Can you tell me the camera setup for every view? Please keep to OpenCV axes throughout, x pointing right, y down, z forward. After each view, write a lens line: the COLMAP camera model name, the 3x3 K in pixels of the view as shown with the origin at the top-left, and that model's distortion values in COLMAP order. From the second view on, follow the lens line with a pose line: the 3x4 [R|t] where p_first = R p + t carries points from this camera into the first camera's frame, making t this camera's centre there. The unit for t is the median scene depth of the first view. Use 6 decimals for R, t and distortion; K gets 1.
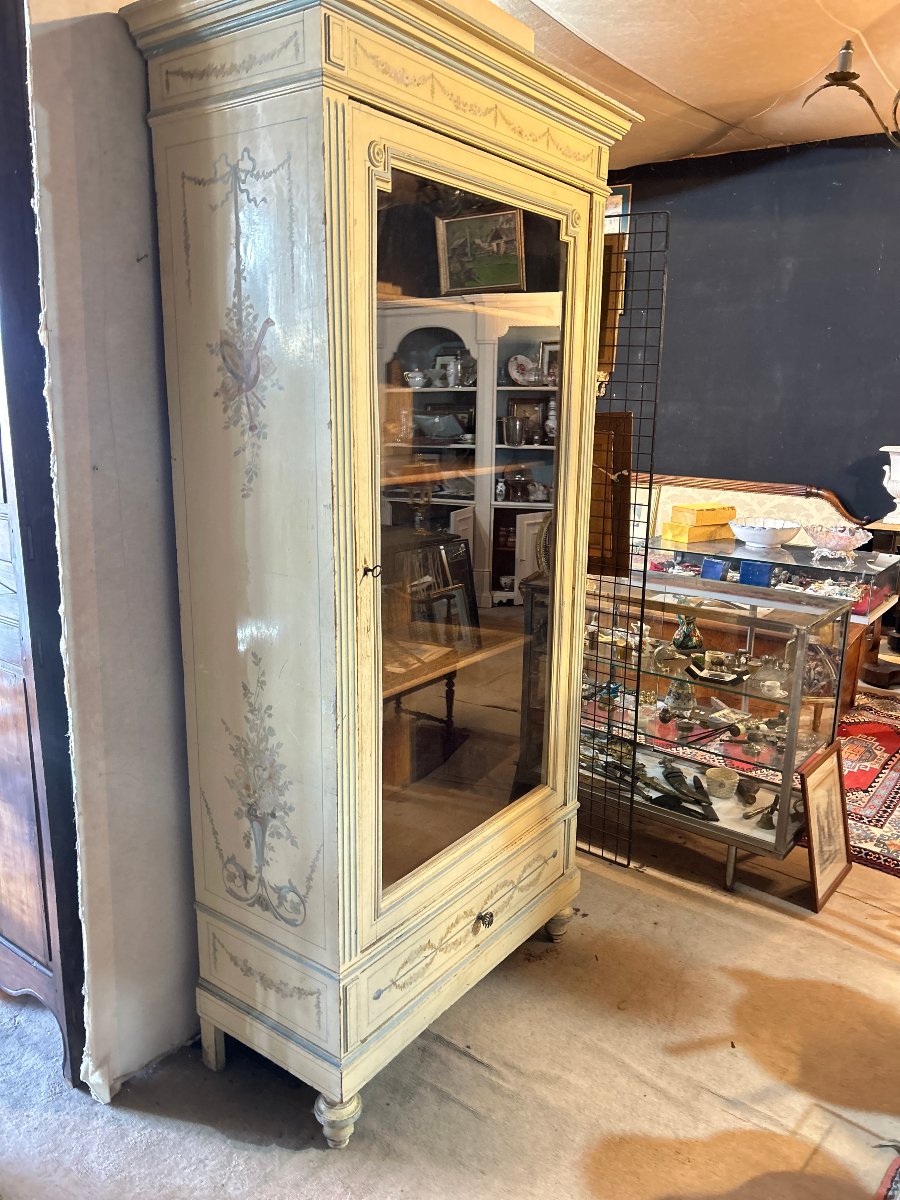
lens RADIAL K [[903.4, 0, 455.9], [0, 903.4, 599.8], [0, 0, 1]] dist [0.055868, -0.069547]
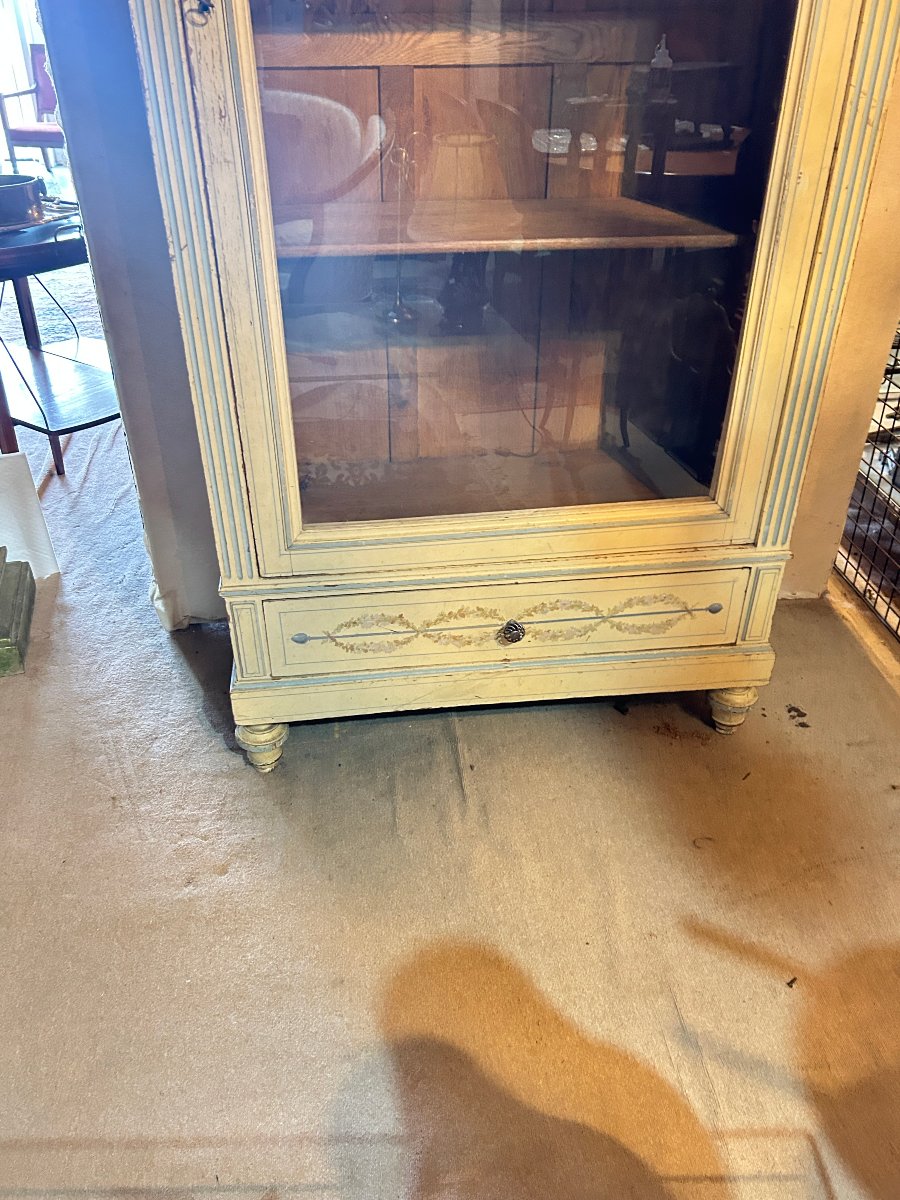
lens RADIAL K [[948.3, 0, 429.0], [0, 948.3, 605.2], [0, 0, 1]] dist [0.007109, -0.000317]
pose [[0.677187, 0.391594, -0.622954, 0.531449], [-0.150853, 0.902526, 0.403349, 0.048596], [0.720181, -0.179169, 0.670252, 0.542103]]
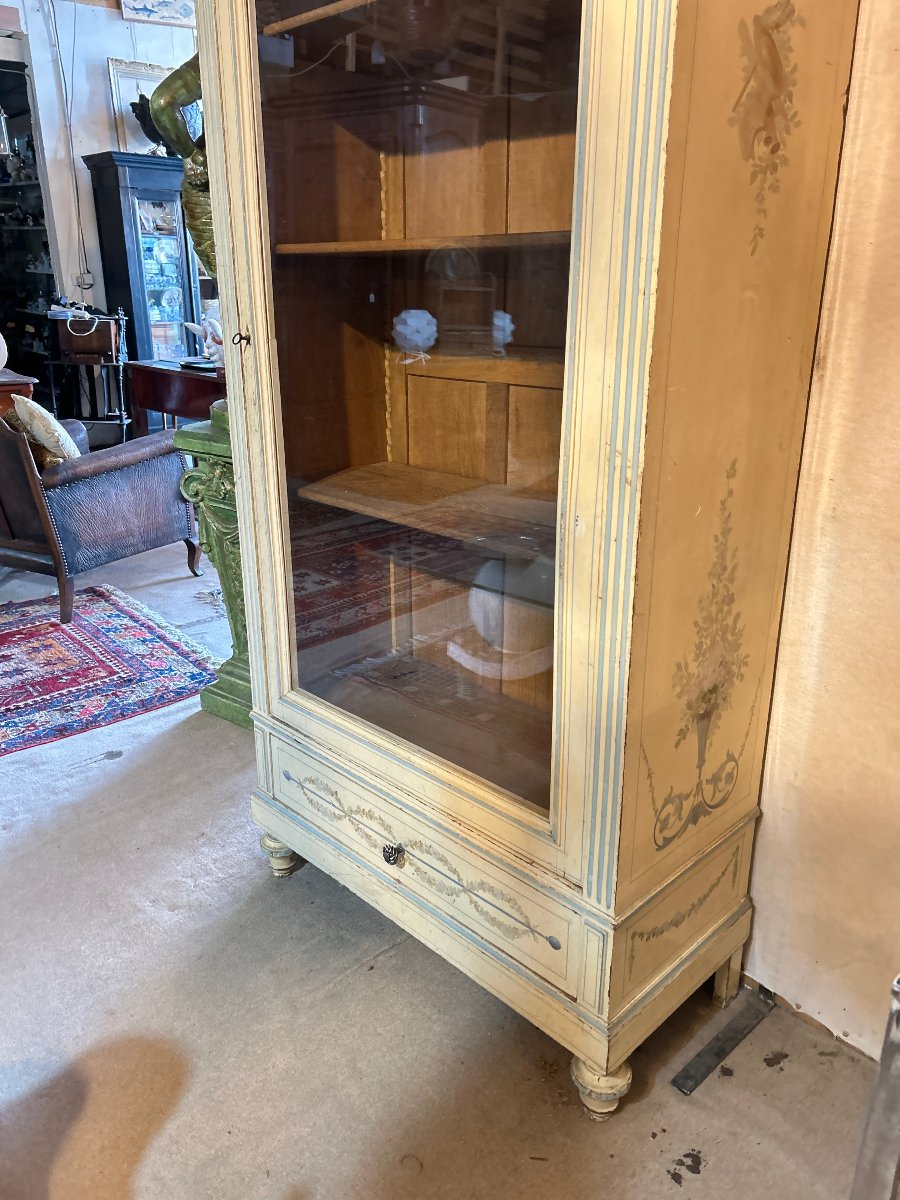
lens RADIAL K [[902.3, 0, 441.9], [0, 902.3, 594.9], [0, 0, 1]] dist [0.061055, -0.070699]
pose [[-0.163580, 0.314670, -0.935000, 0.817922], [-0.223428, 0.911323, 0.345791, -0.155230], [0.960896, 0.265469, -0.078768, 1.246624]]
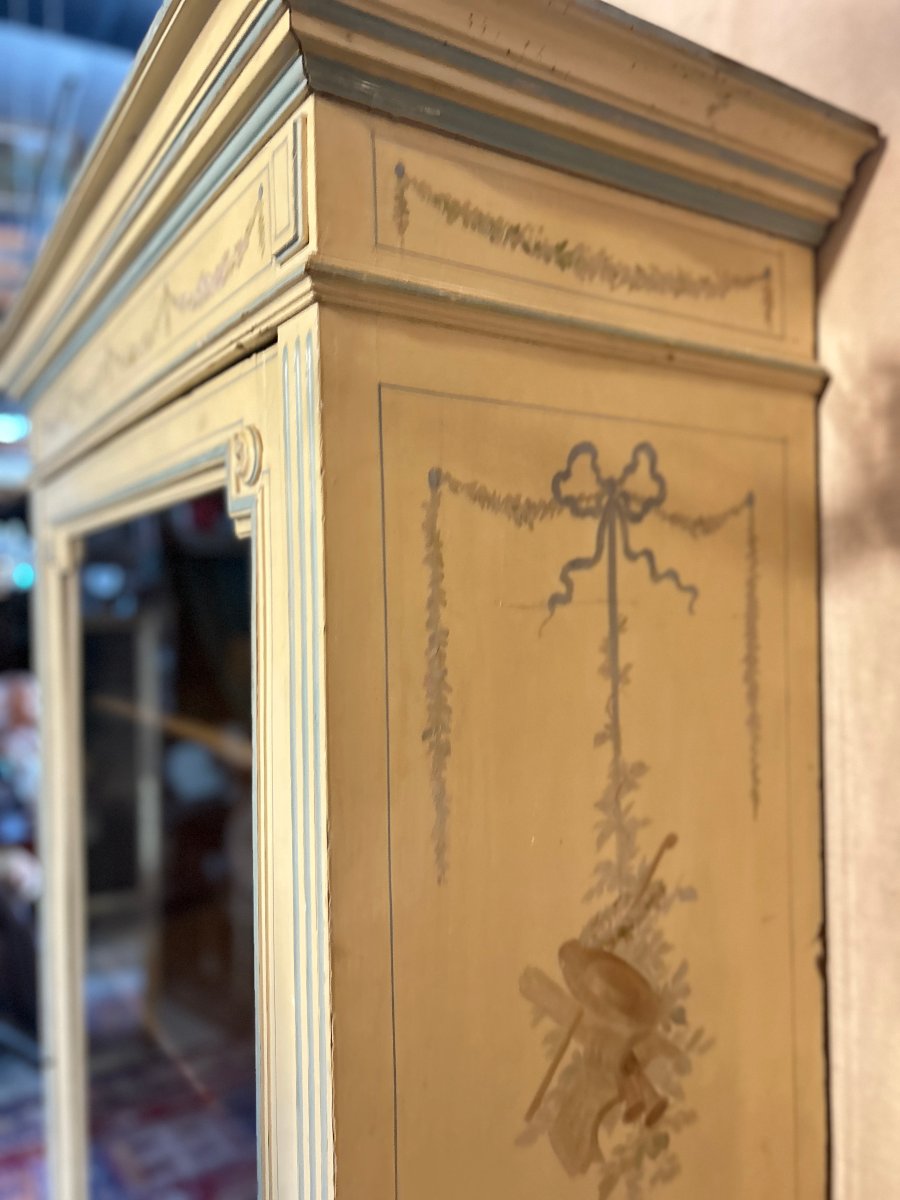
lens RADIAL K [[903.4, 0, 455.9], [0, 903.4, 599.8], [0, 0, 1]] dist [0.055868, -0.069547]
pose [[-0.356215, 0.003862, -0.934396, 0.434312], [-0.200253, 0.976442, 0.080377, -0.475003], [0.912694, 0.215747, -0.347050, 1.346442]]
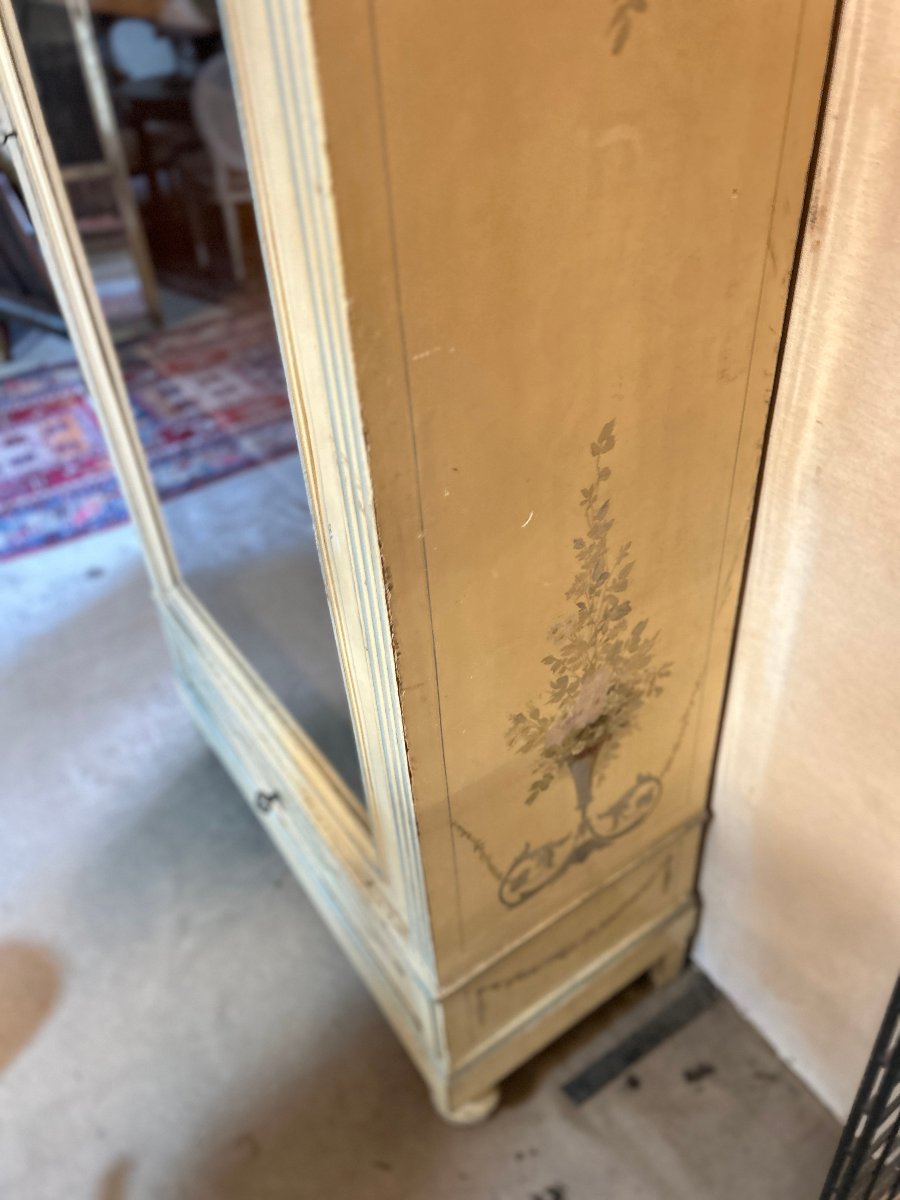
lens RADIAL K [[910.4, 0, 443.7], [0, 910.4, 581.3], [0, 0, 1]] dist [0.059476, -0.073519]
pose [[-0.338930, 0.581022, -0.739960, 0.466730], [-0.154024, 0.741633, 0.652884, -0.266277], [0.928118, 0.335253, -0.161870, 1.403408]]
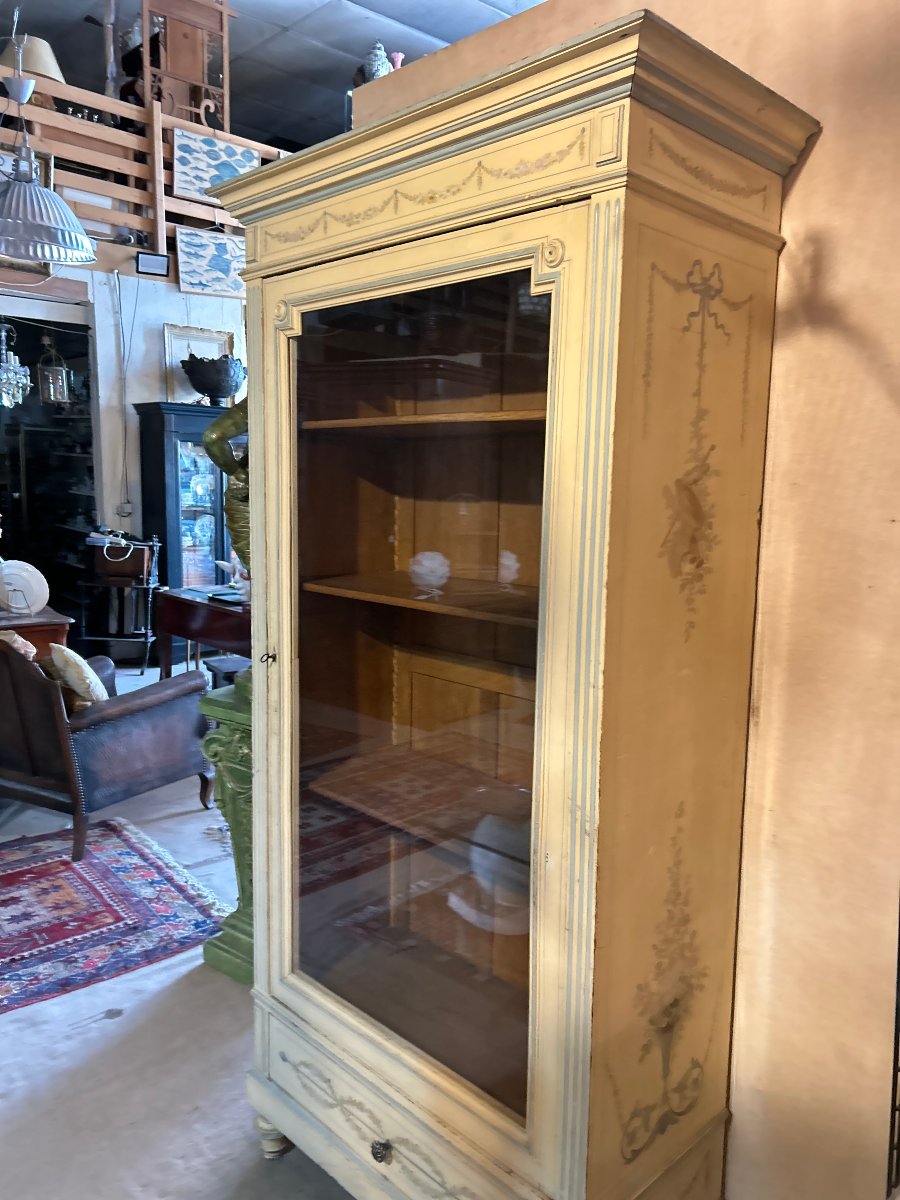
lens RADIAL K [[907.2, 0, 470.4], [0, 907.2, 601.4], [0, 0, 1]] dist [0.047978, -0.056521]
pose [[-0.154269, 0.119247, -0.980806, 0.912266], [-0.246428, 0.956674, 0.155073, -0.314252], [0.956804, 0.265621, -0.118200, 1.246549]]
